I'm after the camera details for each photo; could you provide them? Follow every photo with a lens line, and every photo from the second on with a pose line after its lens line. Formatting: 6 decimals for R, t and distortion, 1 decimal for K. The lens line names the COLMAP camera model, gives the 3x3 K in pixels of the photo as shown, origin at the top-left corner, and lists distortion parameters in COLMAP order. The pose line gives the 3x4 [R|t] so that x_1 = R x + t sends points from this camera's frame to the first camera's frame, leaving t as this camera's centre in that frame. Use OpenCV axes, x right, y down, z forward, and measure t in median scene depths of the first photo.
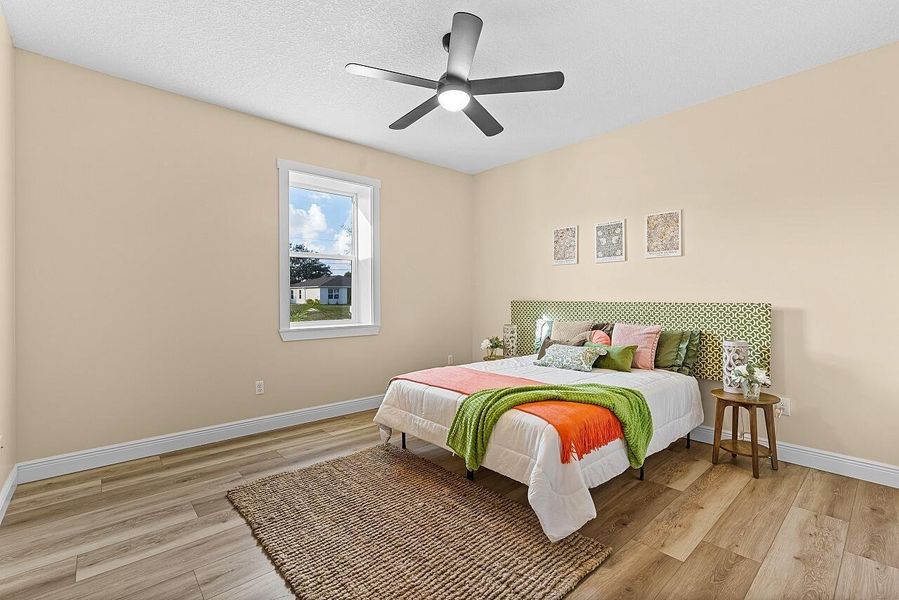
lens RADIAL K [[398.4, 0, 449.5], [0, 398.4, 300.0], [0, 0, 1]] dist [-0.090119, -0.000170]
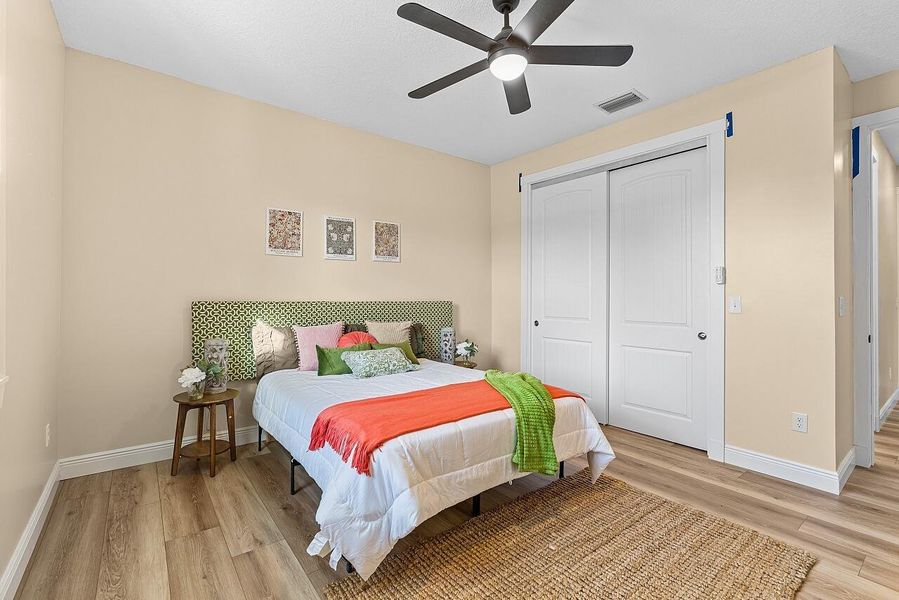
lens RADIAL K [[398.5, 0, 448.6], [0, 398.5, 295.4], [0, 0, 1]] dist [-0.003778, -0.000191]
pose [[0.057721, 0.003584, 0.998326, -0.549317], [0.000505, 0.999993, -0.003620, -0.006769], [-0.998333, 0.000713, 0.057719, 0.688243]]
